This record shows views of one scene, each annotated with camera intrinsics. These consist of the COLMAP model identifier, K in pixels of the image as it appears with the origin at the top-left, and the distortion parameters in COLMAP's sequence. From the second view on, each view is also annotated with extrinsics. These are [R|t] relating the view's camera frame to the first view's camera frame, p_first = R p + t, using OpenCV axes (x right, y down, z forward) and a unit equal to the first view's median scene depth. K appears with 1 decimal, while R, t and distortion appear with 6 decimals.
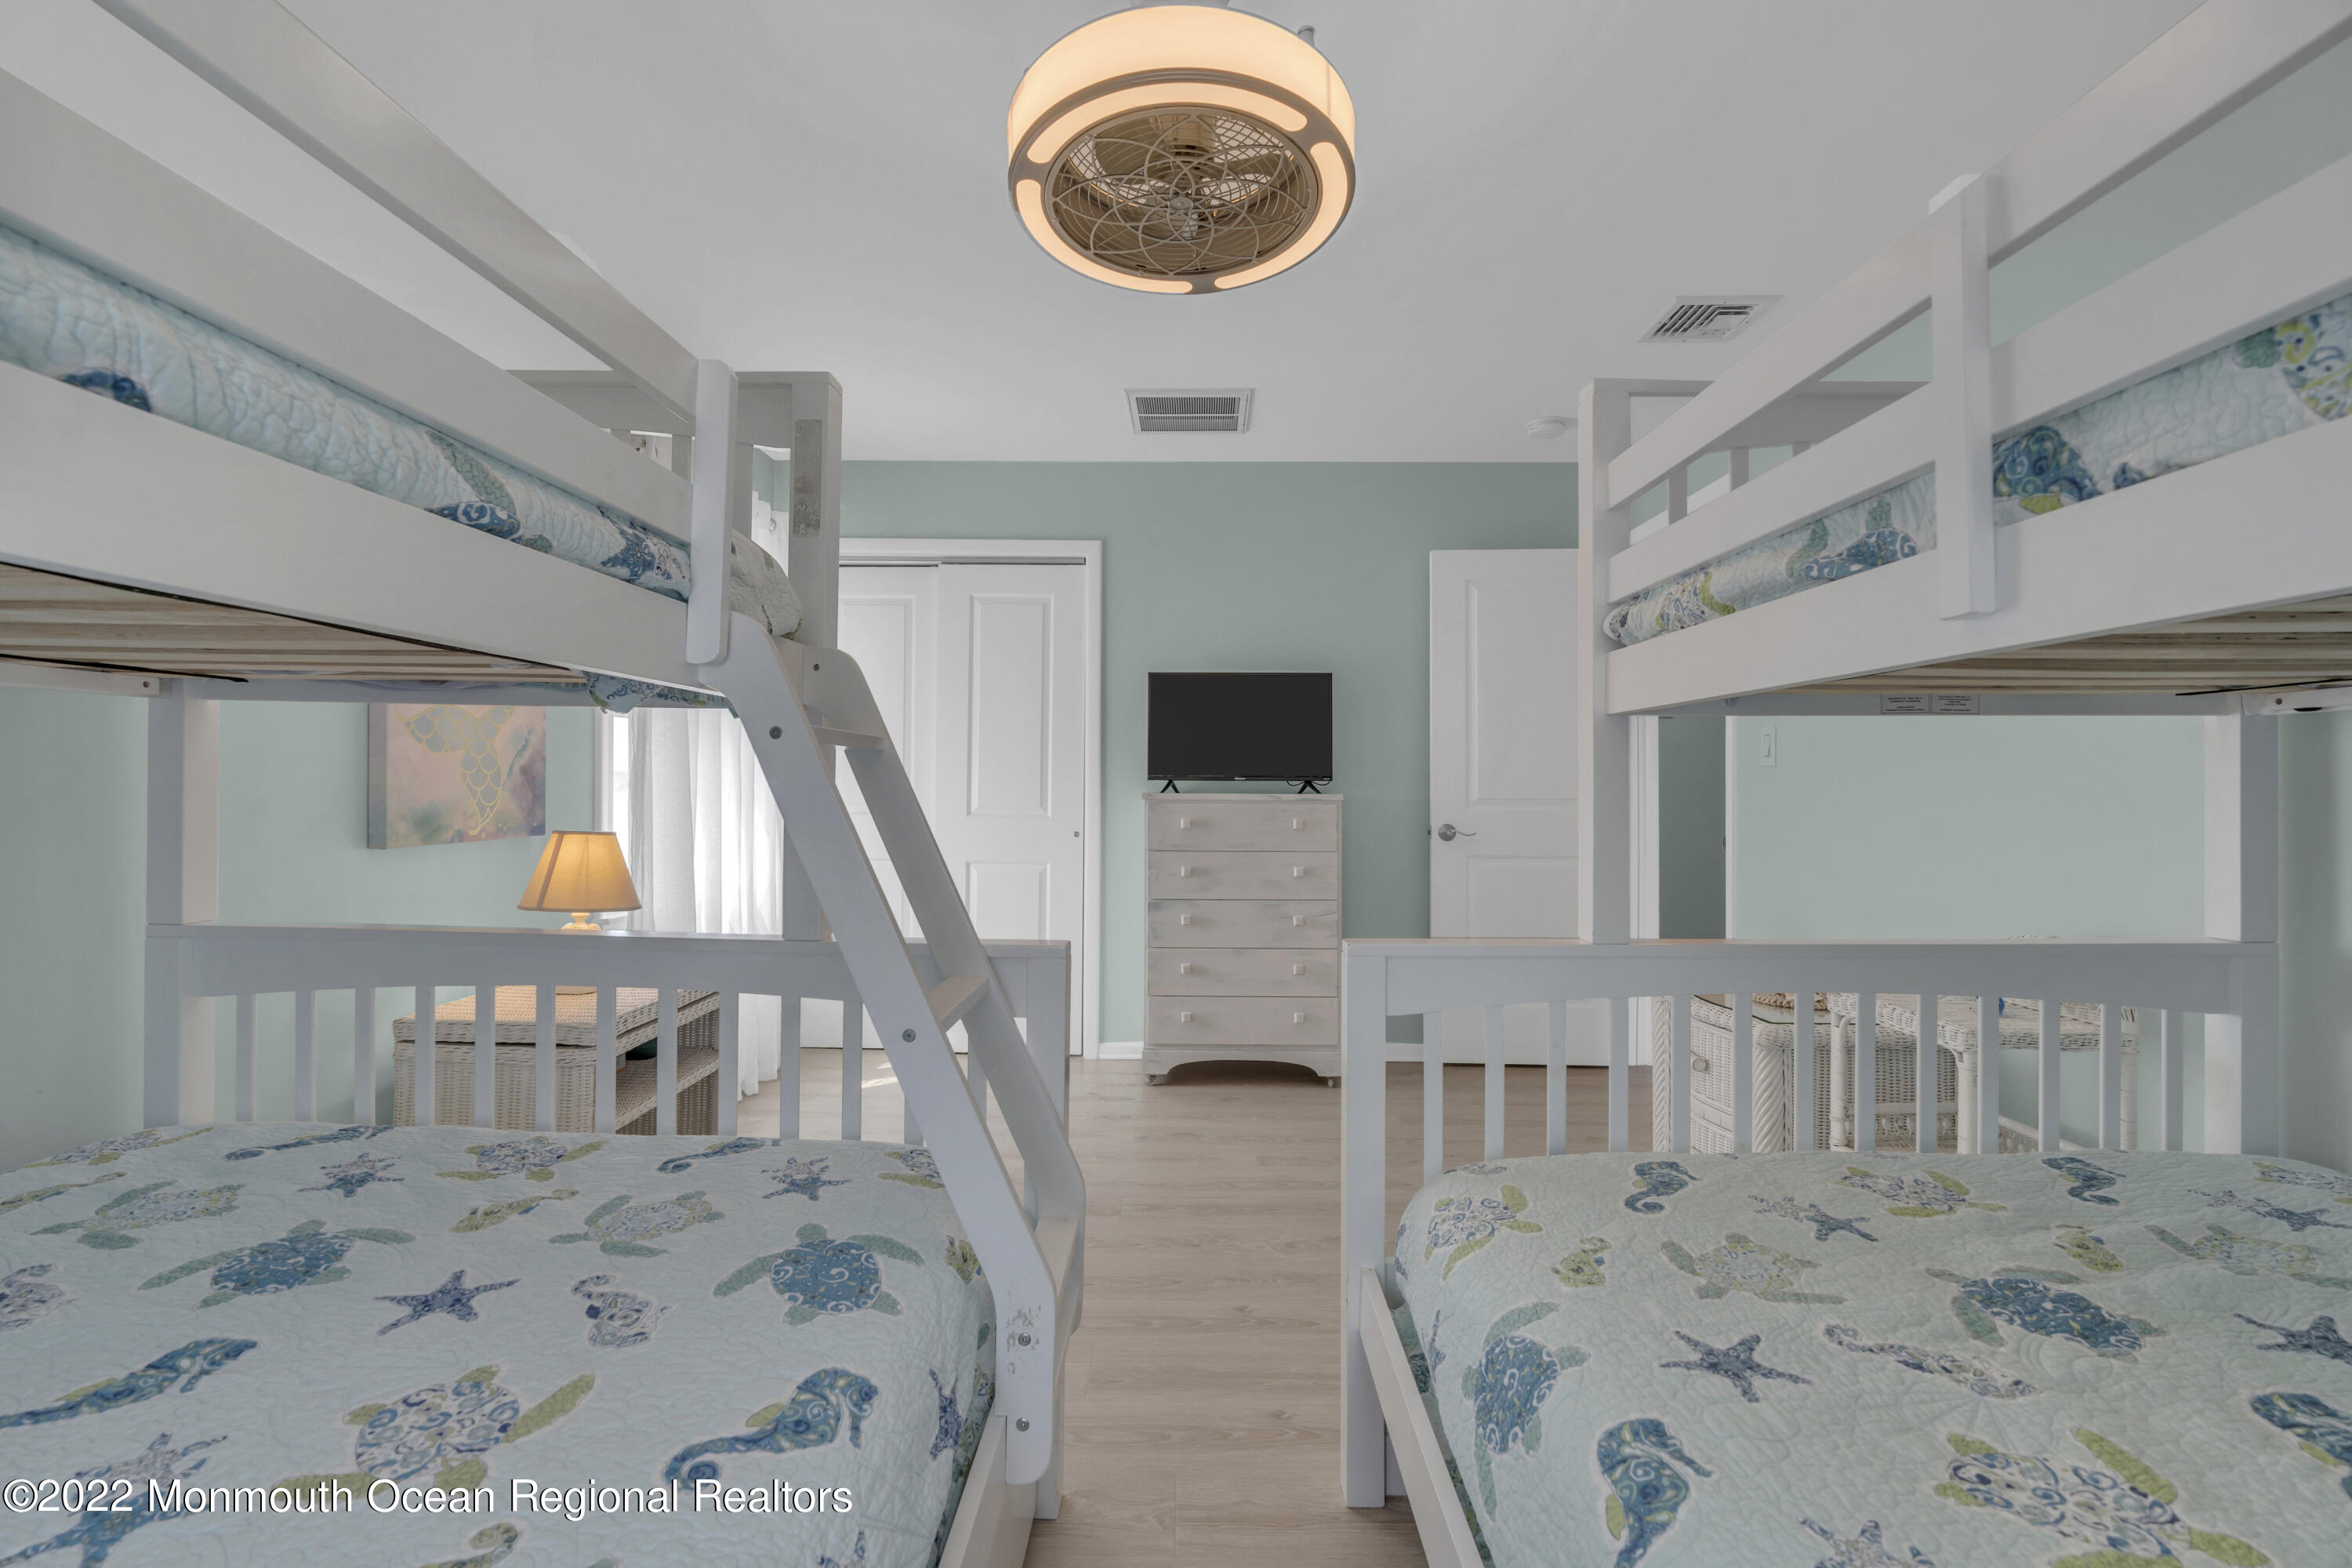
lens RADIAL K [[1089.8, 0, 1175.7], [0, 1089.8, 783.7], [0, 0, 1]] dist [-0.000108, -0.000006]
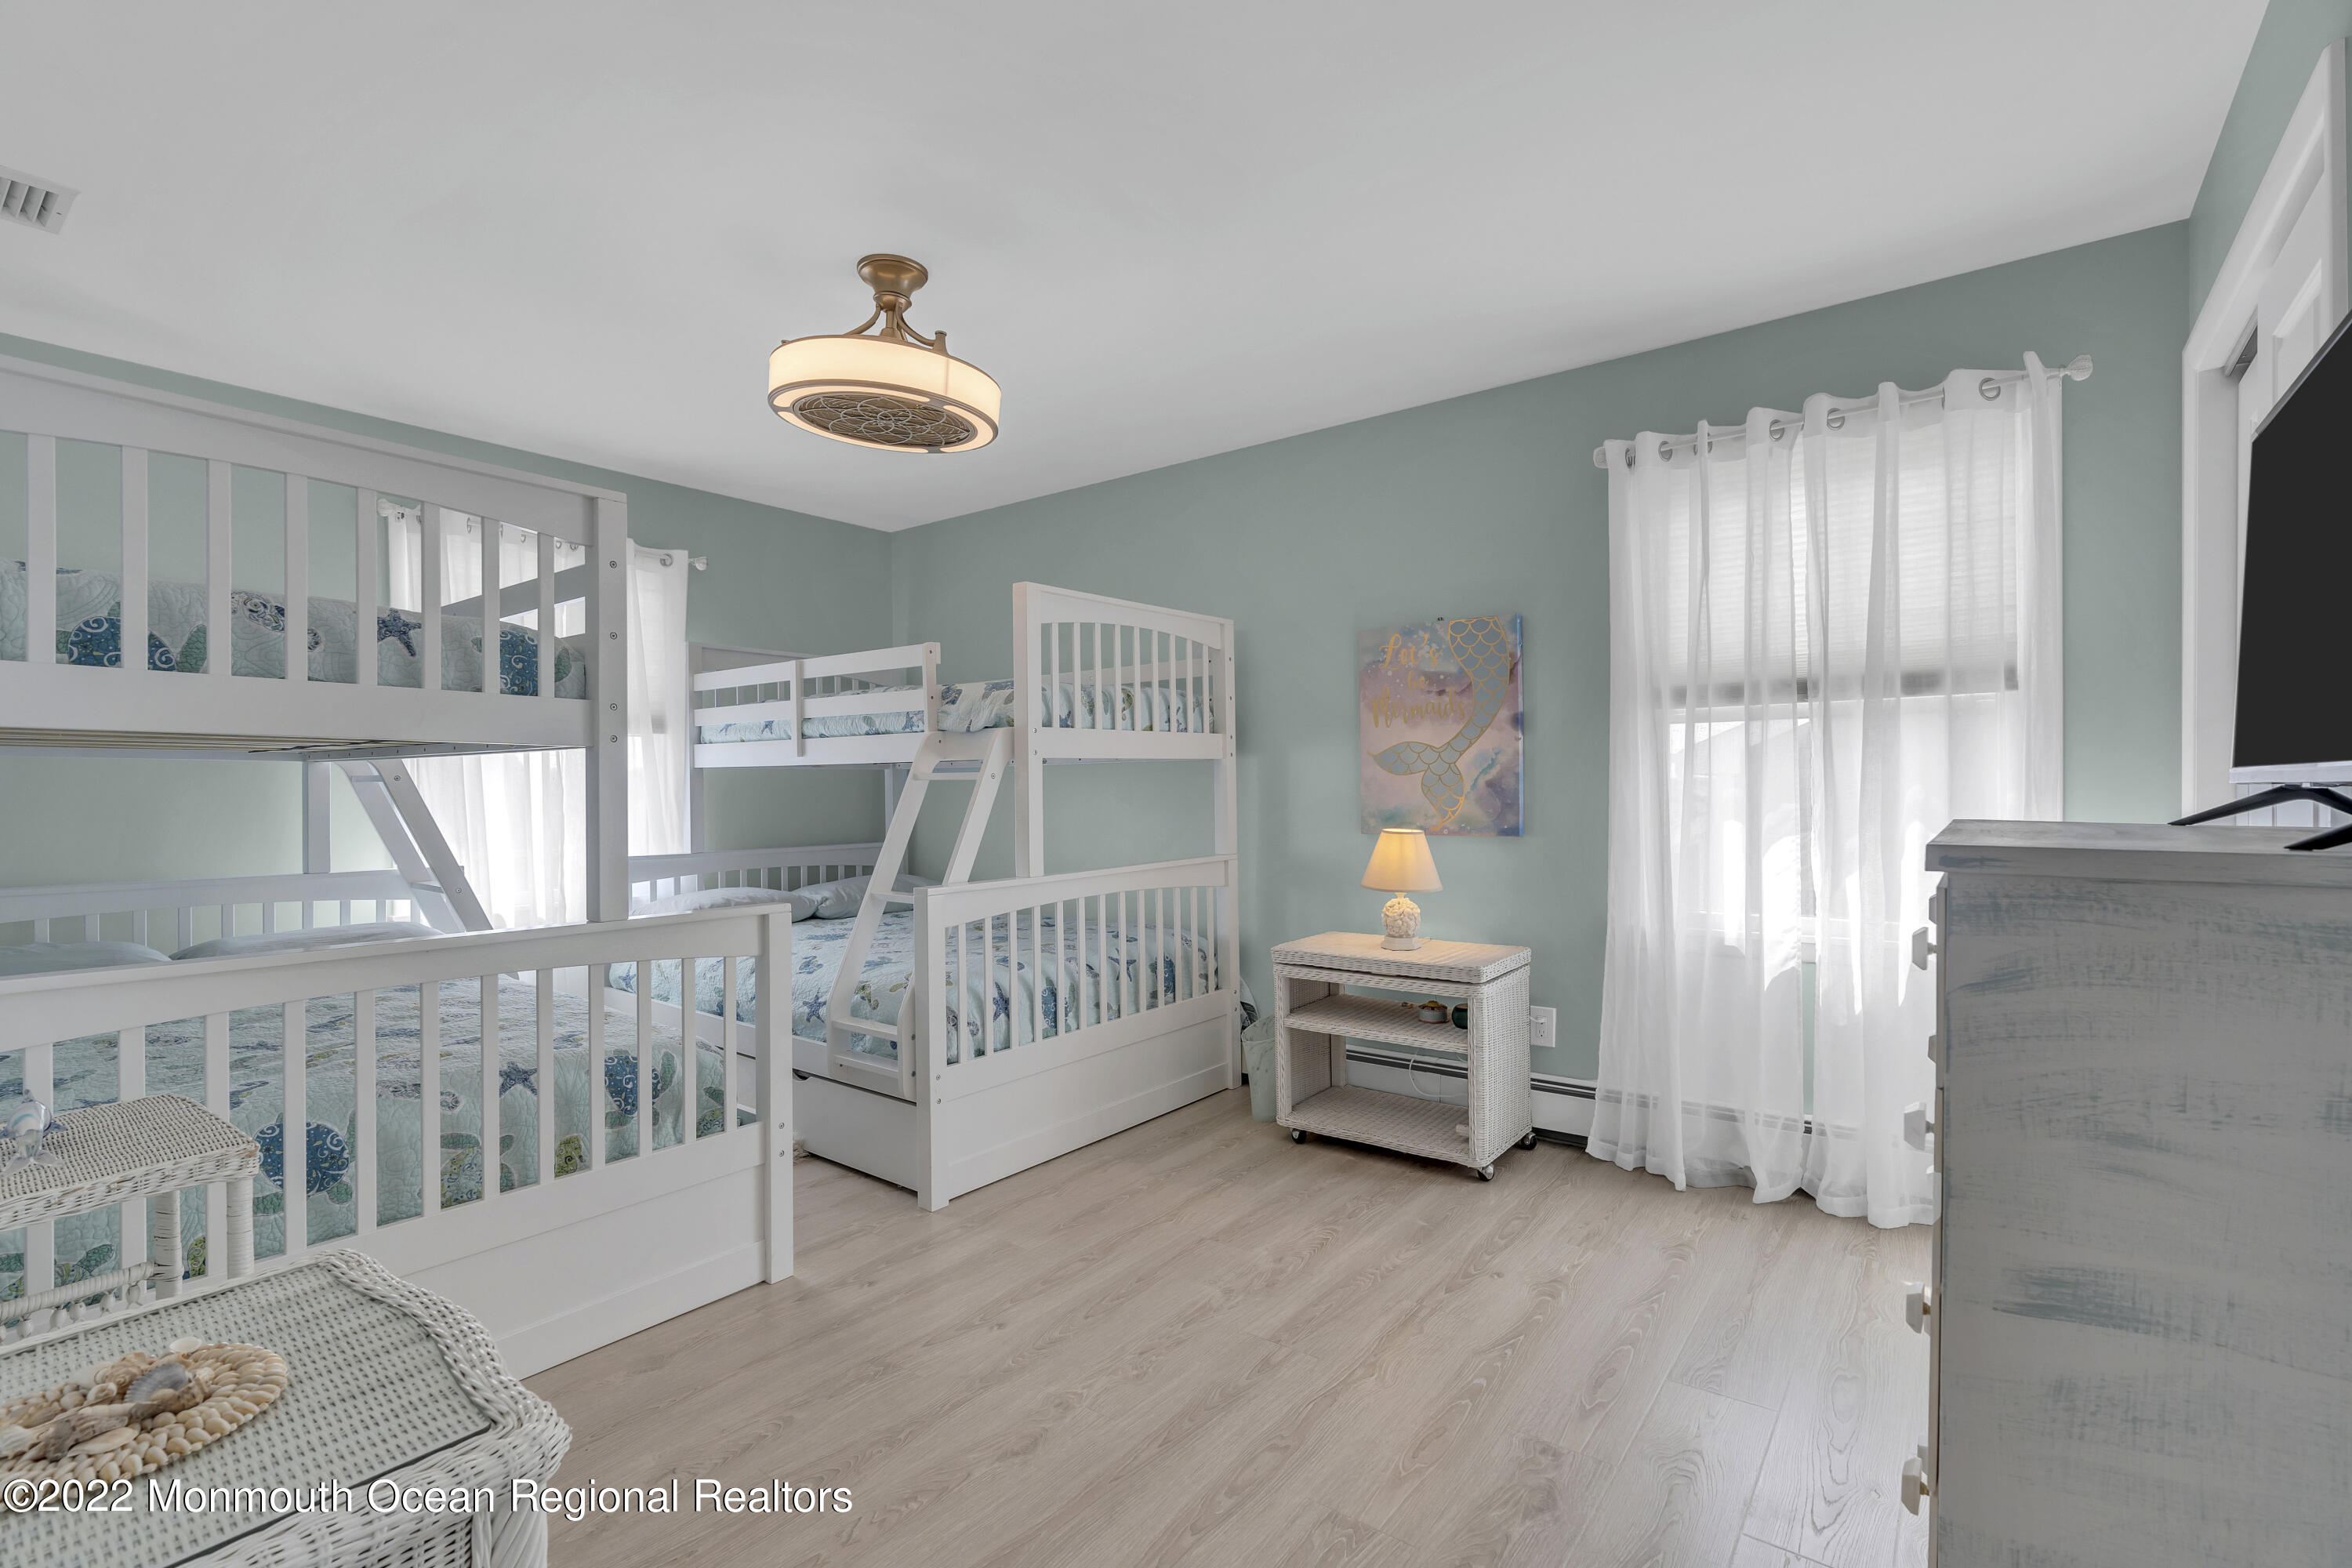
lens RADIAL K [[1089.8, 0, 1173.0], [0, 1089.8, 783.7], [0, 0, 1]] dist [-0.000108, -0.000006]
pose [[-0.582416, 0.004889, -0.812876, 0.682757], [0.010220, 0.999947, -0.001308, -0.015037], [0.812827, -0.009069, -0.582435, 1.486006]]
